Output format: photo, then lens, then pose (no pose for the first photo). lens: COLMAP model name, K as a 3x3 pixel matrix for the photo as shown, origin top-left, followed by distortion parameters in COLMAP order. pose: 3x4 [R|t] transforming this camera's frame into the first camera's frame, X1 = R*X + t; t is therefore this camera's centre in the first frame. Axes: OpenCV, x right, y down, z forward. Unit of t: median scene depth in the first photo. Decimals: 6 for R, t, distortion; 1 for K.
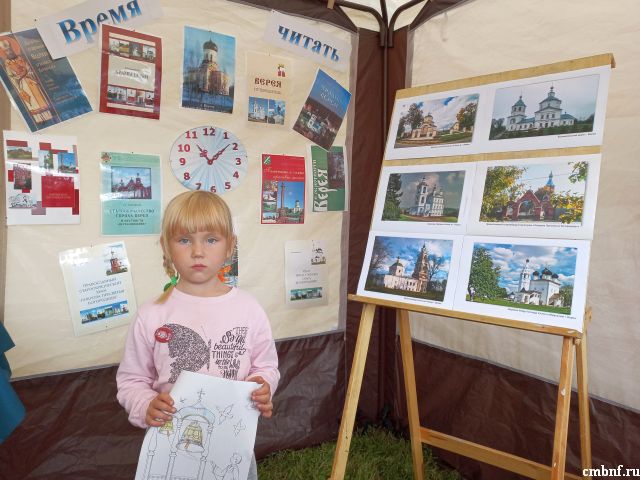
lens RADIAL K [[534.5, 0, 309.3], [0, 534.5, 239.9], [0, 0, 1]] dist [0.011747, -0.006882]
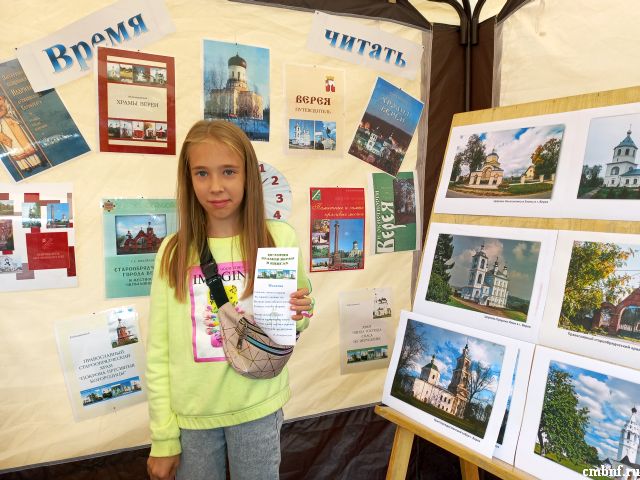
lens RADIAL K [[515.8, 0, 351.1], [0, 515.8, 227.8], [0, 0, 1]] dist [0.082122, -0.112115]
pose [[0.984863, -0.001198, -0.173331, 0.156233], [0.004370, 0.999830, 0.017920, -0.147133], [0.173280, -0.018406, 0.984701, 0.287757]]
